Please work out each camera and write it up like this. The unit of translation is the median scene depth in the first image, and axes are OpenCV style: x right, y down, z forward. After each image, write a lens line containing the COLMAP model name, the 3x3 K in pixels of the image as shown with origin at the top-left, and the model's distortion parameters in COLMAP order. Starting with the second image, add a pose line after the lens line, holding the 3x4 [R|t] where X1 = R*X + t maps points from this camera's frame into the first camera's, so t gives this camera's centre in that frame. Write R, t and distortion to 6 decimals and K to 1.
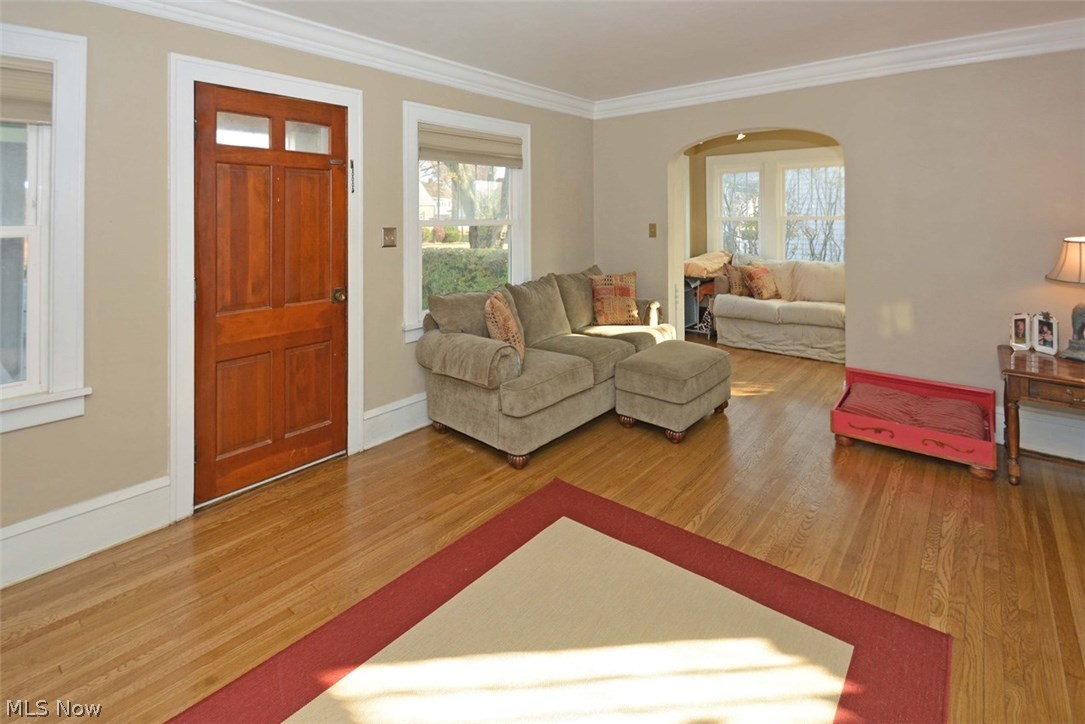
lens RADIAL K [[515.1, 0, 542.5], [0, 515.1, 362.0], [0, 0, 1]] dist [0.003058, -0.000238]
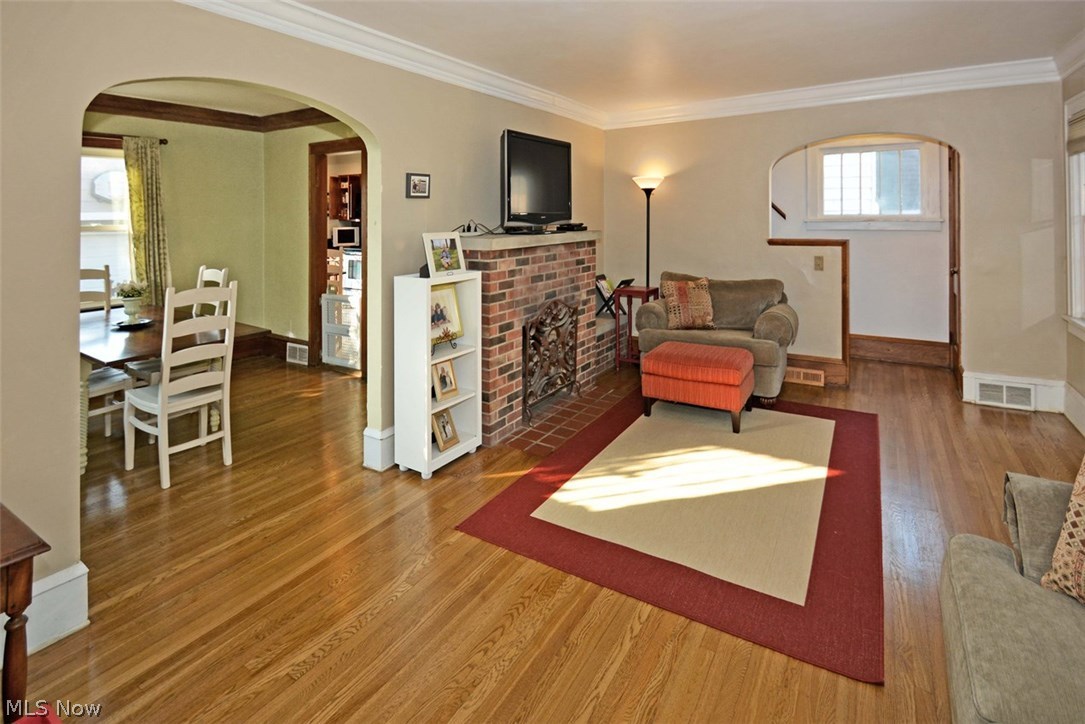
lens RADIAL K [[515.1, 0, 542.5], [0, 515.1, 362.0], [0, 0, 1]] dist [0.003058, -0.000238]
pose [[-0.993124, 0.049218, -0.106222, 0.558099], [-0.016333, 0.840209, 0.542017, -0.478641], [0.115926, 0.540024, -0.833628, 1.574439]]
